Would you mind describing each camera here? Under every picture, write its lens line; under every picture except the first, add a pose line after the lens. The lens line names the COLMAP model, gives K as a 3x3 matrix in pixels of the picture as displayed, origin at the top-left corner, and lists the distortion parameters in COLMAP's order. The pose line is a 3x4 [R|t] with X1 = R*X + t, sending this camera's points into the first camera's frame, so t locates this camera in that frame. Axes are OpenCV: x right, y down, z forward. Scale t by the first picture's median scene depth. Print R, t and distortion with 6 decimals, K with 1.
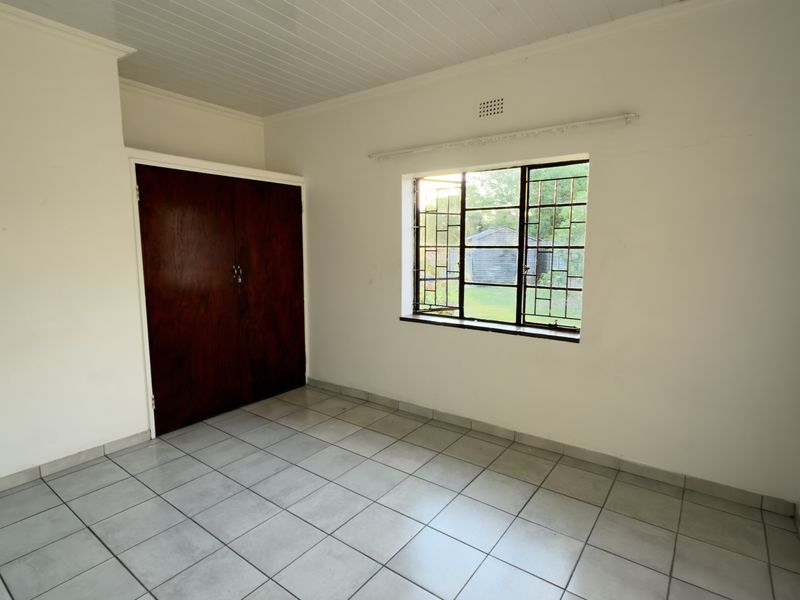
lens RADIAL K [[424.7, 0, 396.8], [0, 424.7, 301.1], [0, 0, 1]] dist [0.001459, 0.000178]
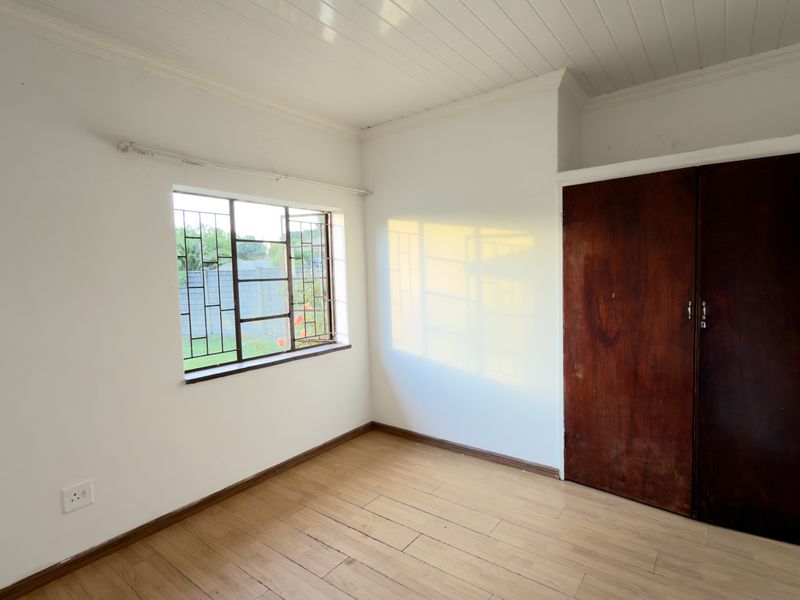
lens RADIAL K [[424.7, 0, 396.8], [0, 424.7, 301.1], [0, 0, 1]] dist [0.001459, 0.000178]
pose [[0.015552, -0.059749, 0.998092, -0.779240], [0.155864, 0.986155, 0.056606, -0.089141], [-0.987656, 0.154686, 0.024649, 0.688506]]
